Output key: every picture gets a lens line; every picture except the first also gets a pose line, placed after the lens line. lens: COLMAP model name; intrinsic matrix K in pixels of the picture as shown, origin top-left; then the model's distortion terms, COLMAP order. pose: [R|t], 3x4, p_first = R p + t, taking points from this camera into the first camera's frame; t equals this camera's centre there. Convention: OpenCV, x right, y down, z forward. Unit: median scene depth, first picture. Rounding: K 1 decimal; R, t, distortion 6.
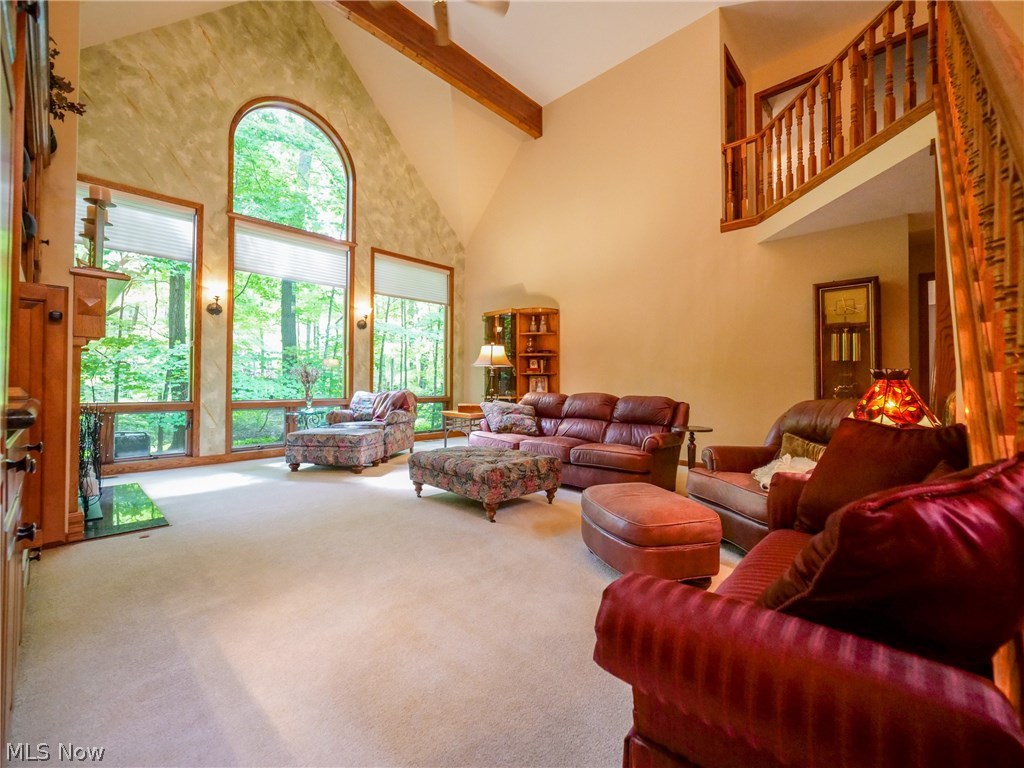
lens RADIAL K [[428.9, 0, 508.6], [0, 428.9, 379.1], [0, 0, 1]] dist [-0.007087, 0.000643]
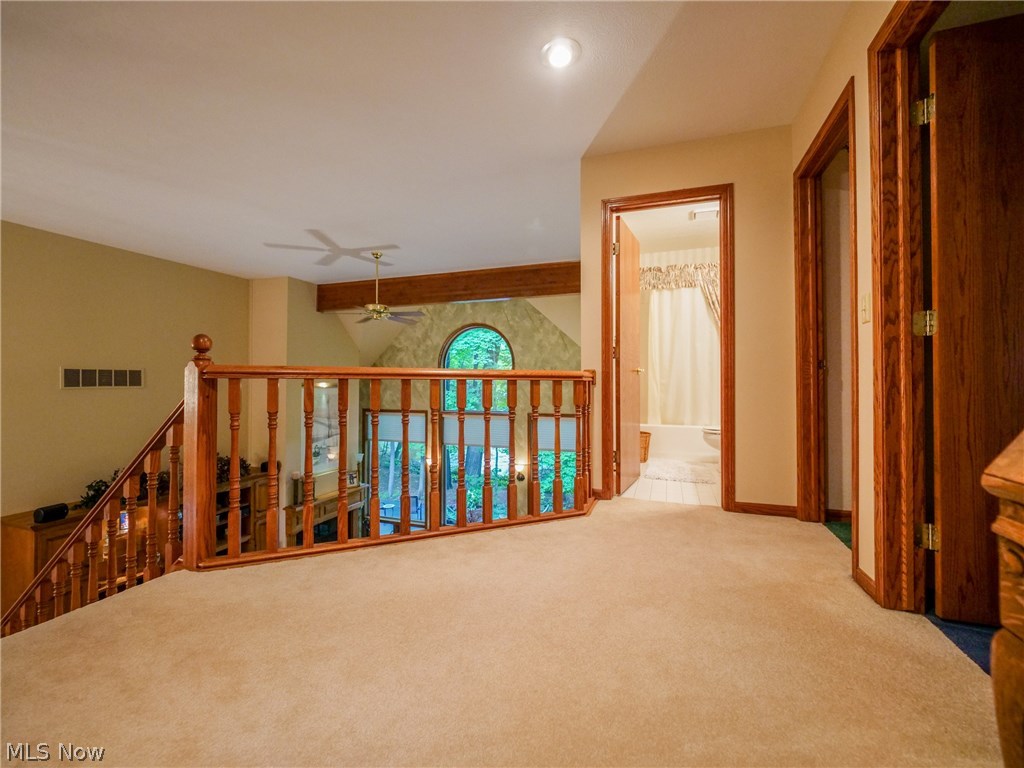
lens RADIAL K [[428.9, 0, 516.5], [0, 428.9, 377.3], [0, 0, 1]] dist [-0.007087, 0.000643]
pose [[0.411380, -0.015312, -0.911335, 0.805638], [0.012432, 0.999860, -0.011187, -0.409518], [0.911379, -0.006727, 0.411513, 0.484985]]
